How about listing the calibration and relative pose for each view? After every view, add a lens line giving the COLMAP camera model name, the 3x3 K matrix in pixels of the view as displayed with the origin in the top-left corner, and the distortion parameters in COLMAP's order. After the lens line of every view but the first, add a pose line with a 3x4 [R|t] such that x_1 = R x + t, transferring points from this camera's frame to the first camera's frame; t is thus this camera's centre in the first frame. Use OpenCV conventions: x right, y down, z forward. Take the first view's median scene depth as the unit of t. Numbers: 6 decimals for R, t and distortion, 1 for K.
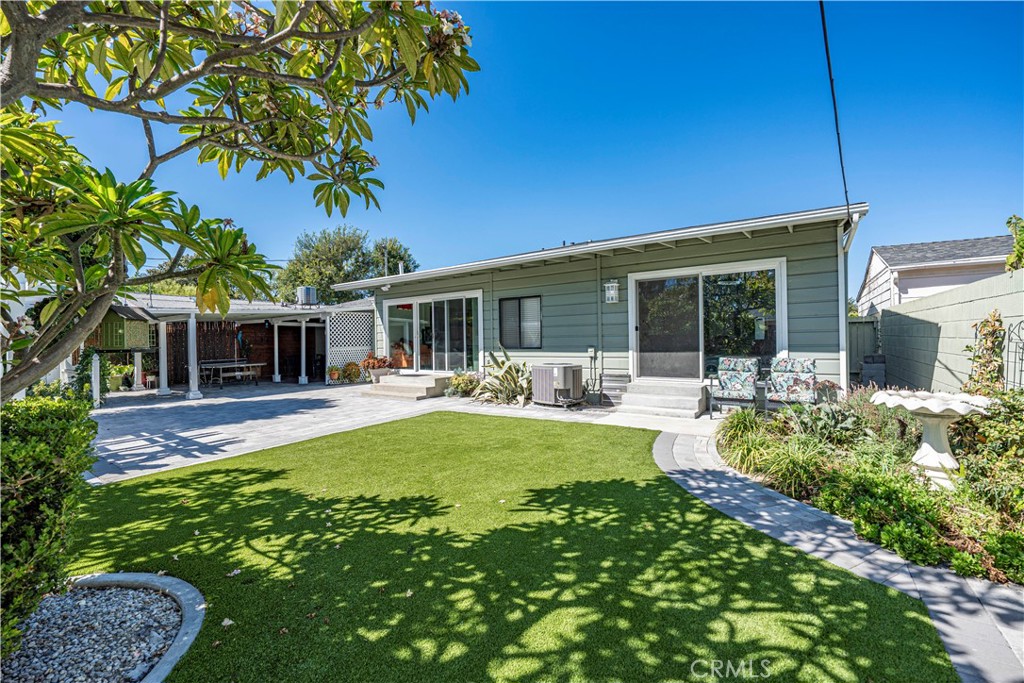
lens RADIAL K [[421.1, 0, 512.0], [0, 421.1, 341.5], [0, 0, 1]] dist [0.000318, 0.000099]
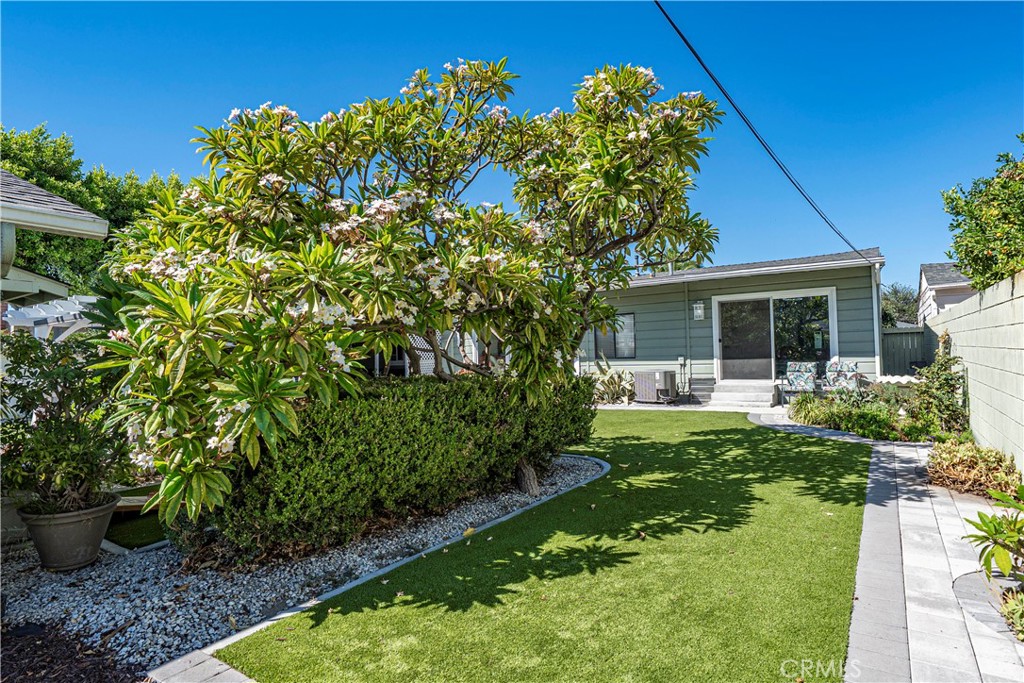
lens RADIAL K [[552.4, 0, 512.0], [0, 552.4, 341.5], [0, 0, 1]] dist [-0.000070, 0.000050]
pose [[0.999937, -0.008678, 0.007124, -0.330936], [0.008872, 0.999577, -0.027689, 0.011818], [-0.006881, 0.027750, 0.999591, -0.627546]]
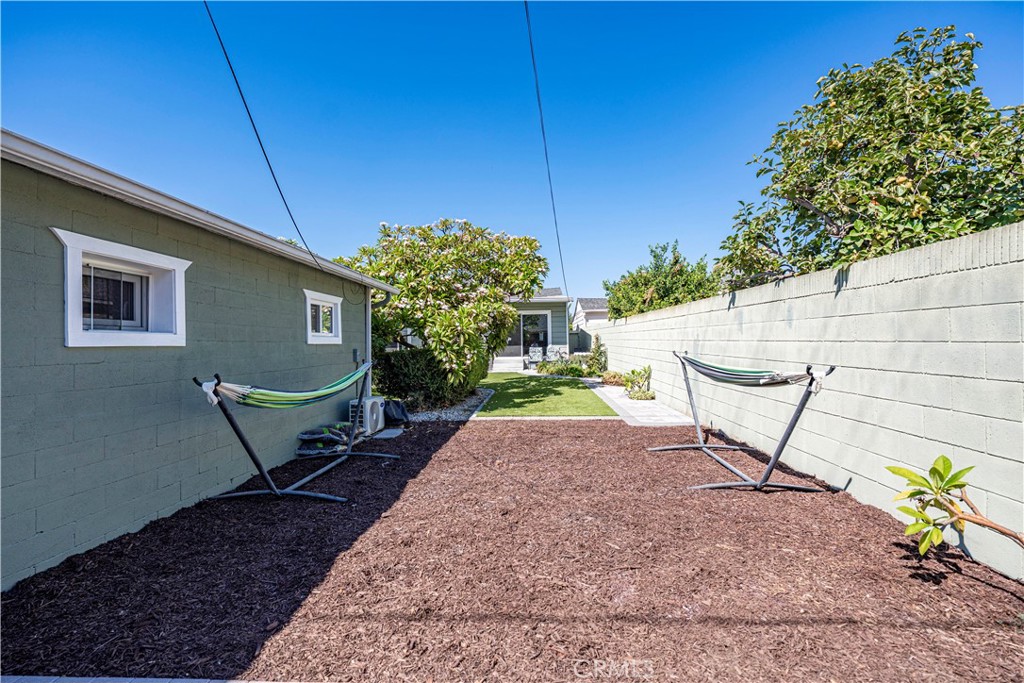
lens RADIAL K [[473.9, 0, 512.0], [0, 473.9, 341.5], [0, 0, 1]] dist [0.001730, 0.000297]
pose [[0.848807, 0.005565, 0.528673, -0.982776], [0.001754, 0.999909, -0.013343, 0.035312], [-0.528699, 0.012253, 0.848721, -1.216978]]
